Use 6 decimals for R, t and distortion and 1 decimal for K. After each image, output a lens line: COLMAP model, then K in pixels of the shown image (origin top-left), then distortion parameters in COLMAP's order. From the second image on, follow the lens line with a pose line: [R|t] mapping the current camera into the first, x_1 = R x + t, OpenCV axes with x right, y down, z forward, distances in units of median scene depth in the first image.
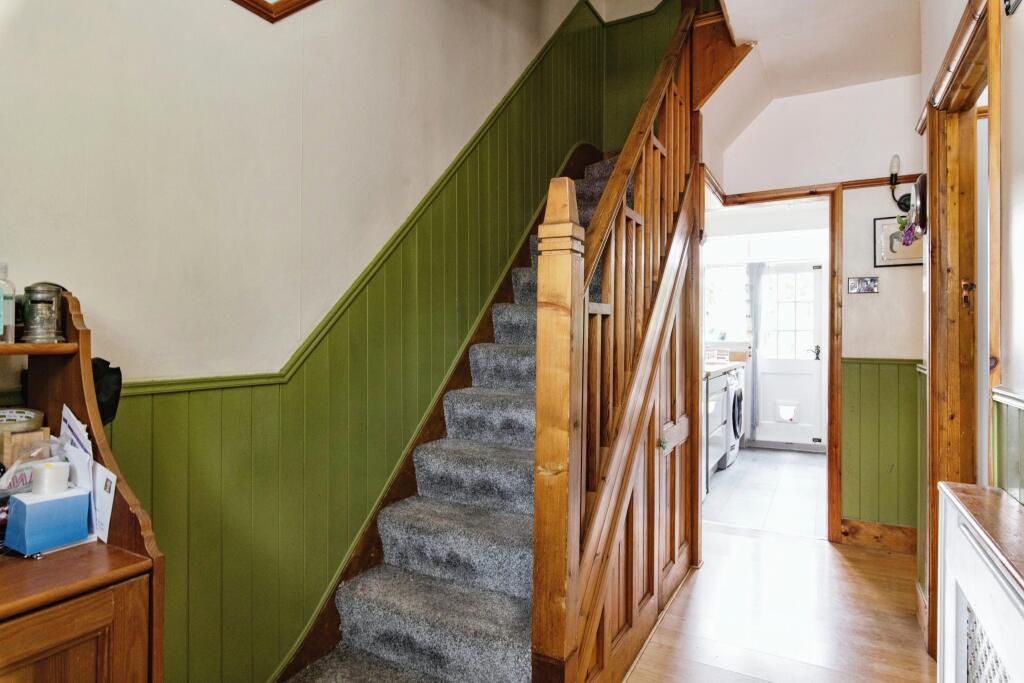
lens RADIAL K [[582.8, 0, 512.4], [0, 582.8, 341.6], [0, 0, 1]] dist [-0.002078, 0.000127]
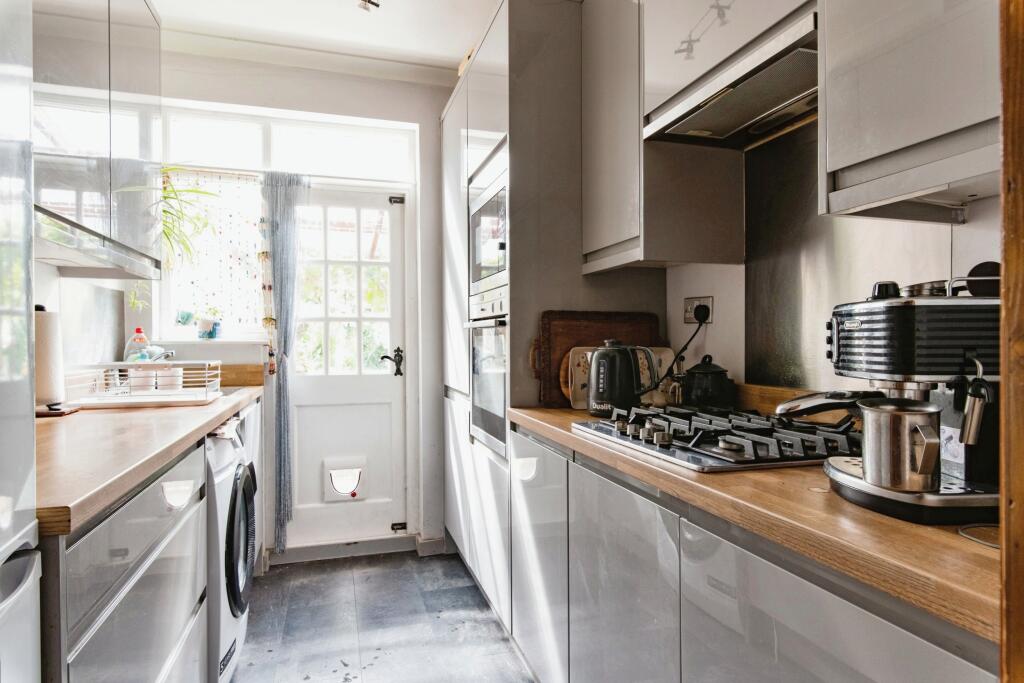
lens RADIAL K [[582.8, 0, 512.8], [0, 582.8, 343.5], [0, 0, 1]] dist [-0.002078, 0.000127]
pose [[0.700814, -0.008266, 0.713296, 0.213803], [0.008409, 0.999959, 0.003327, 0.001677], [-0.713295, 0.003667, 0.700855, 0.542975]]
